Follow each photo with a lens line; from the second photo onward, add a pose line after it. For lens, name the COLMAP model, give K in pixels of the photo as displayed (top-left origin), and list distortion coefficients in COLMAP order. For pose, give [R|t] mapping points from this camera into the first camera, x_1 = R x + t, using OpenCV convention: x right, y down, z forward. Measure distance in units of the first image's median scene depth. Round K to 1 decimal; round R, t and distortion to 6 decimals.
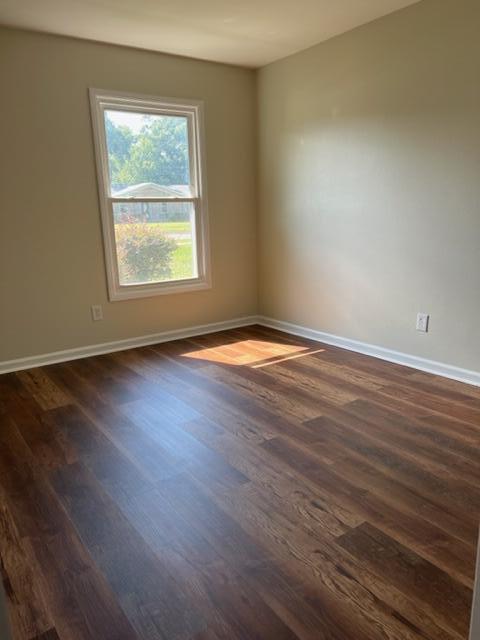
lens RADIAL K [[473.2, 0, 240.0], [0, 473.2, 320.0], [0, 0, 1]] dist [0.093266, -0.002410]
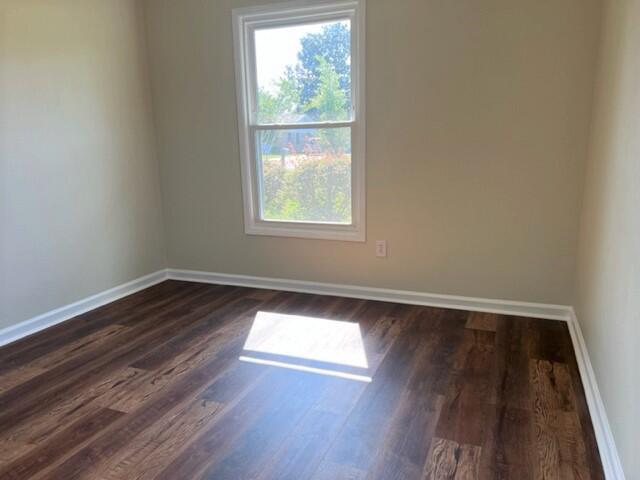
lens RADIAL K [[473.2, 0, 320.0], [0, 473.2, 240.0], [0, 0, 1]] dist [0.093266, -0.002410]
pose [[0.518978, 0.179858, -0.835651, 0.549052], [-0.184602, 0.978126, 0.095876, -0.134978], [0.834616, 0.104505, 0.540828, 0.567962]]
